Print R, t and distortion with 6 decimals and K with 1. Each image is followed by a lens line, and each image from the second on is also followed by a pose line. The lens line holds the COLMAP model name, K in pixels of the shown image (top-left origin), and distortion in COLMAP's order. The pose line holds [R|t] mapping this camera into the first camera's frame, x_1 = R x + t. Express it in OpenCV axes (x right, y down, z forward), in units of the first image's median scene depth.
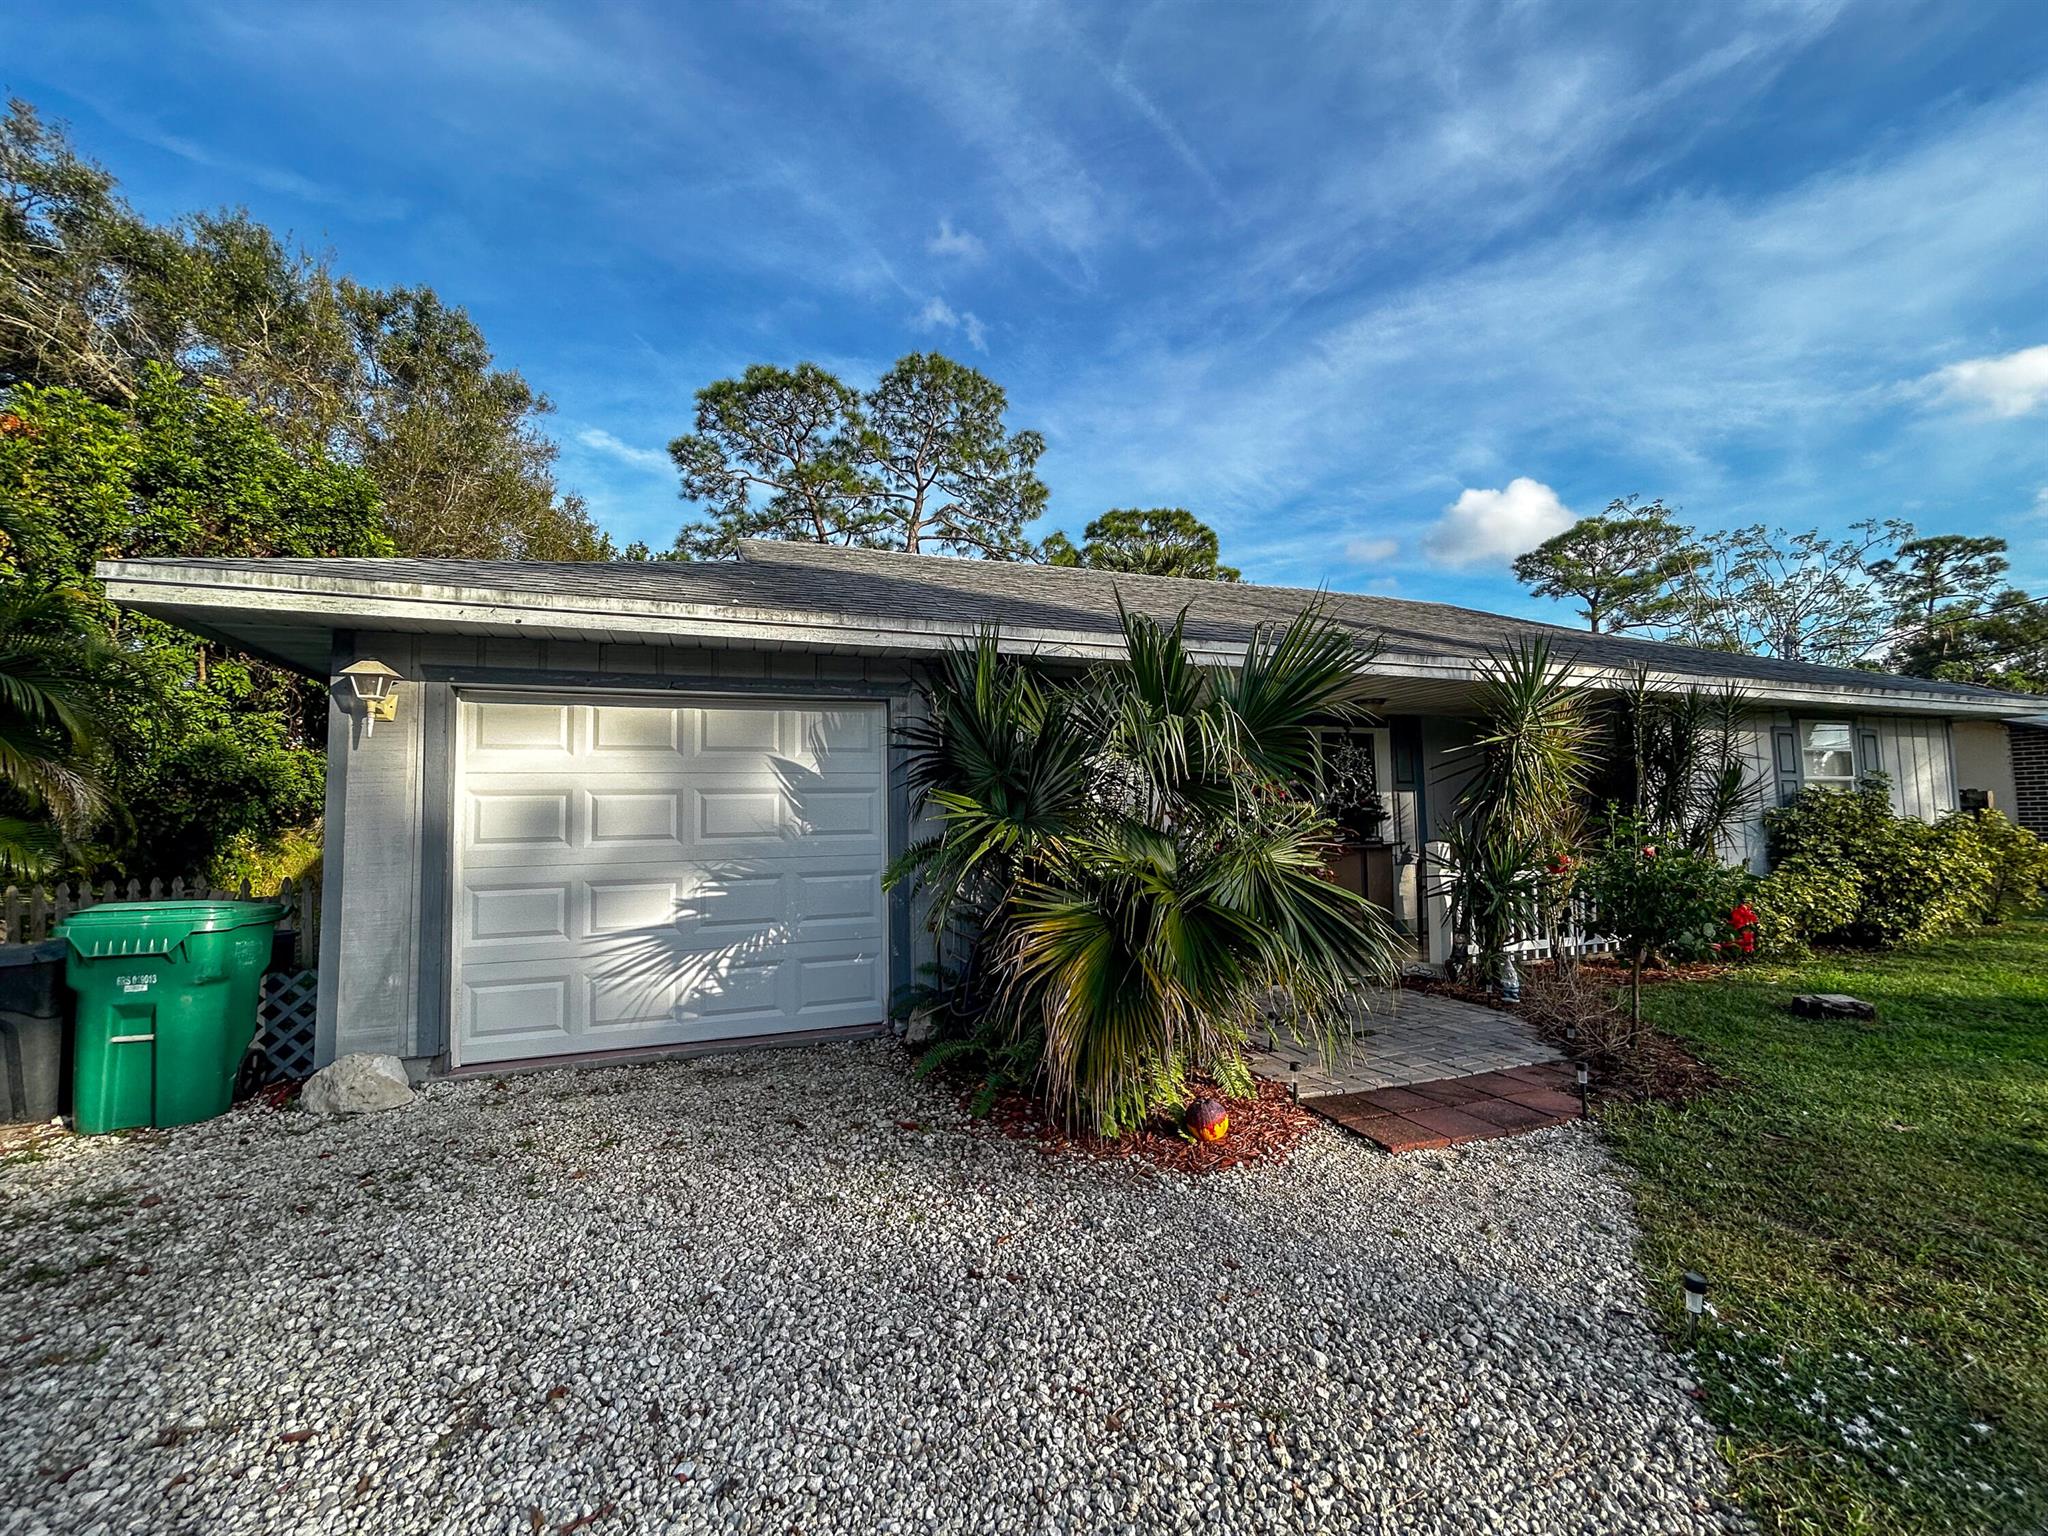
lens RADIAL K [[843.7, 0, 1005.7], [0, 843.7, 717.3], [0, 0, 1]] dist [-0.000910, 0.000926]
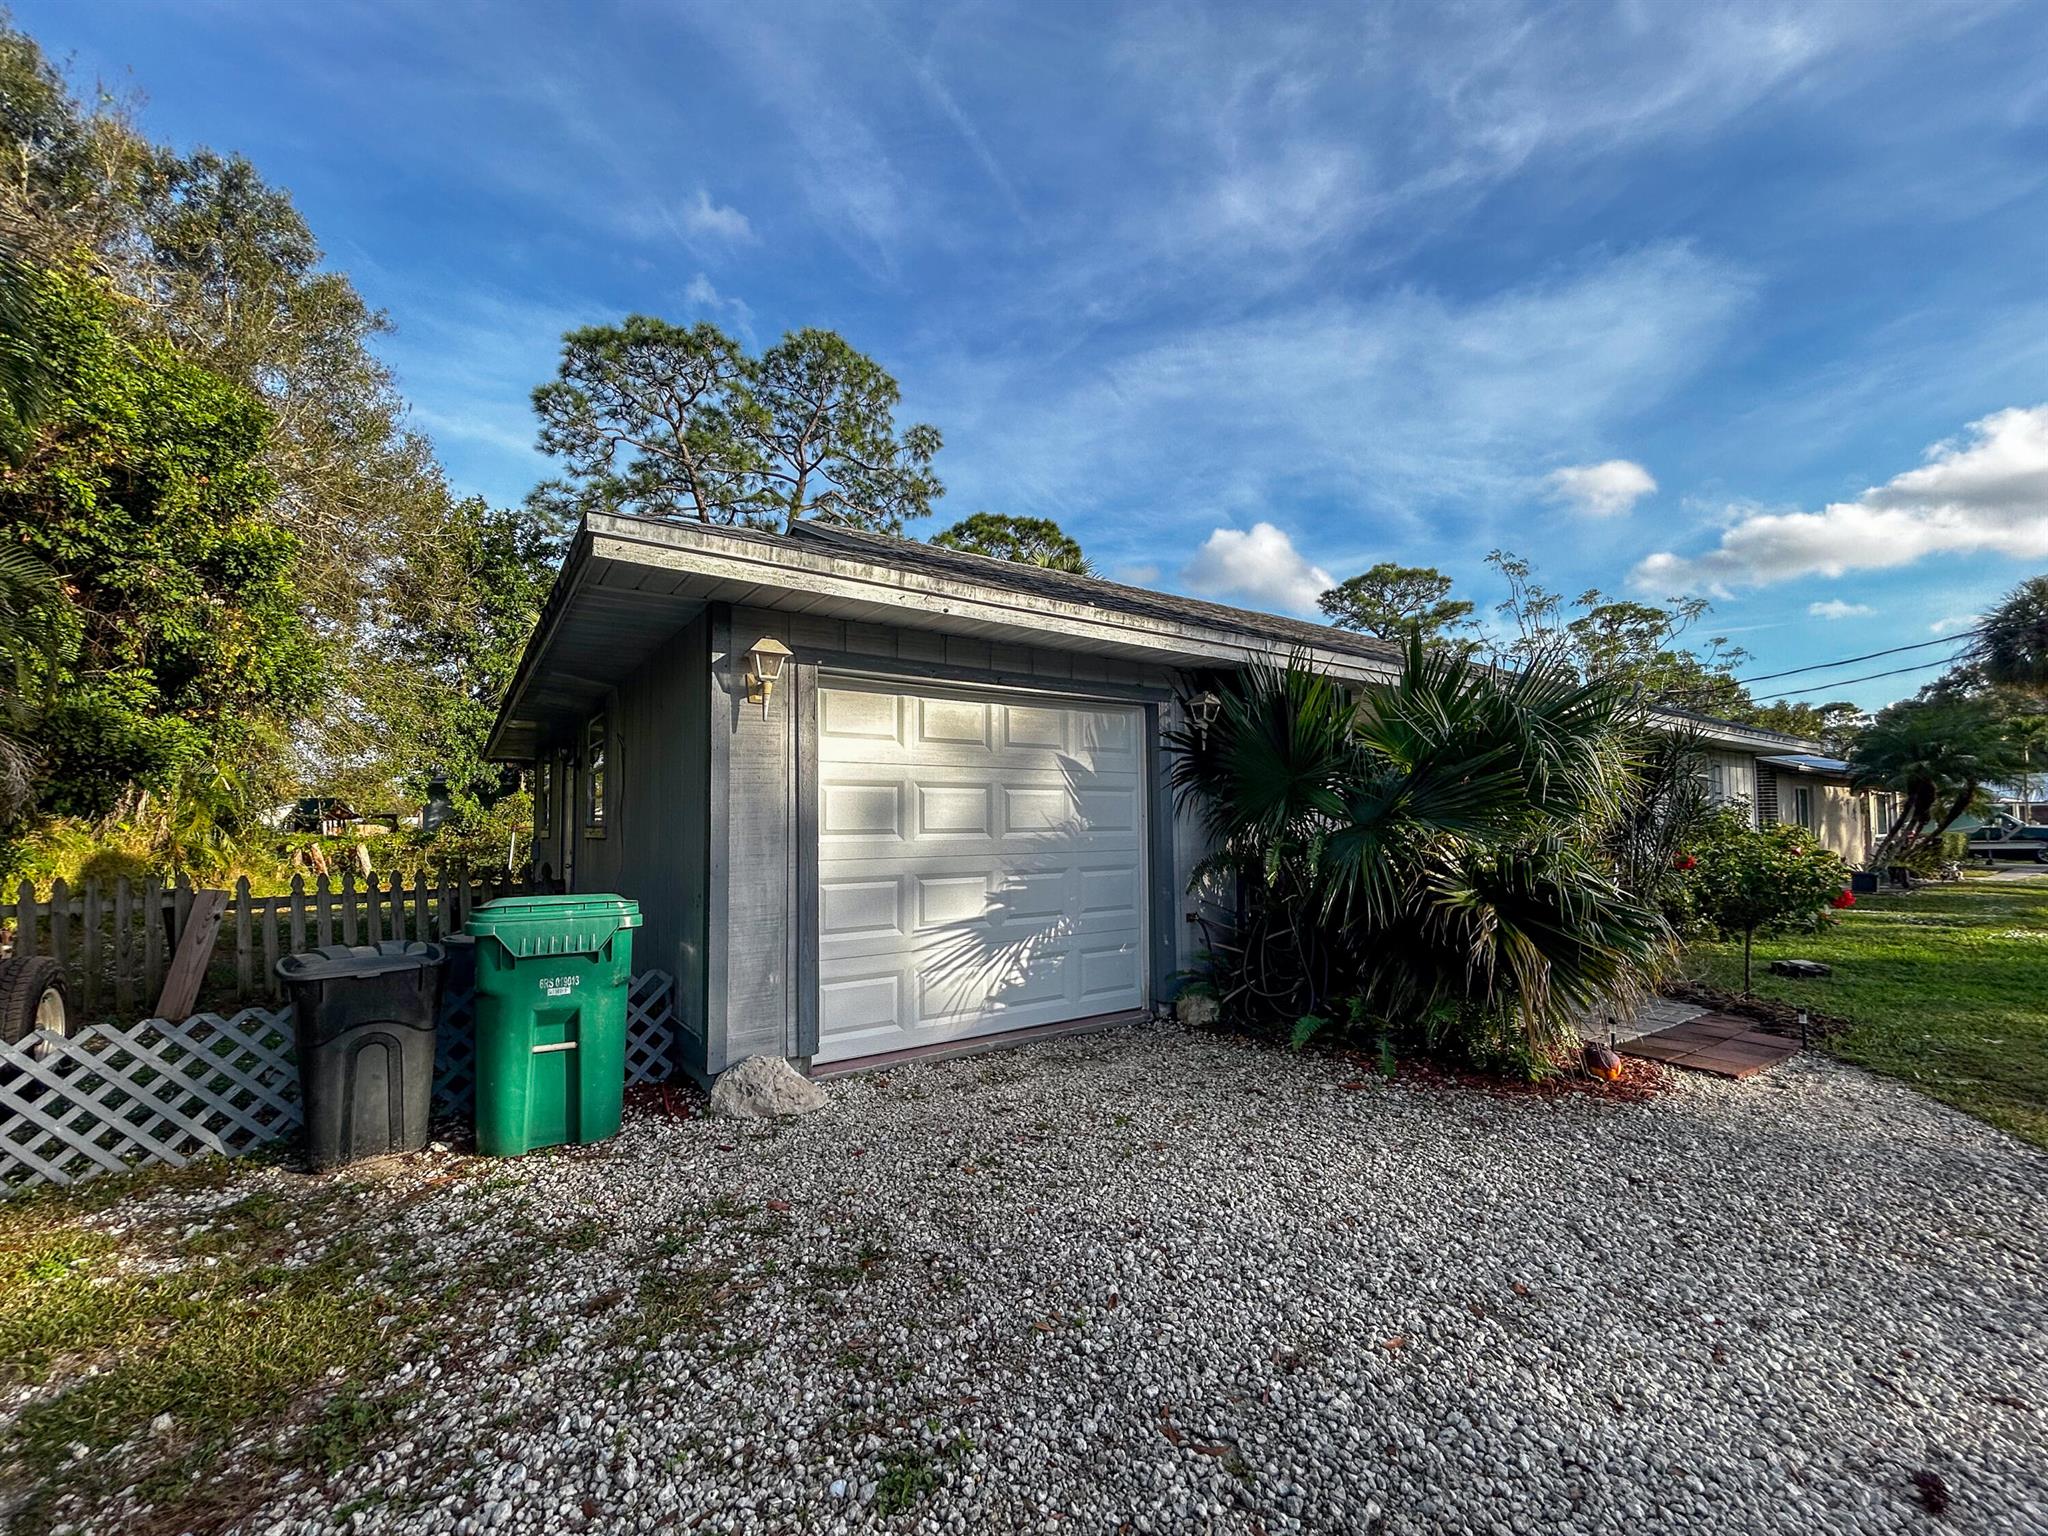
lens RADIAL K [[853.7, 0, 1015.4], [0, 853.7, 725.9], [0, 0, 1]] dist [0.001083, 0.000634]
pose [[0.966600, 0.043799, 0.252521, -0.286099], [-0.046200, 0.998926, 0.003584, 0.005388], [-0.252092, -0.015131, 0.967585, 0.003159]]
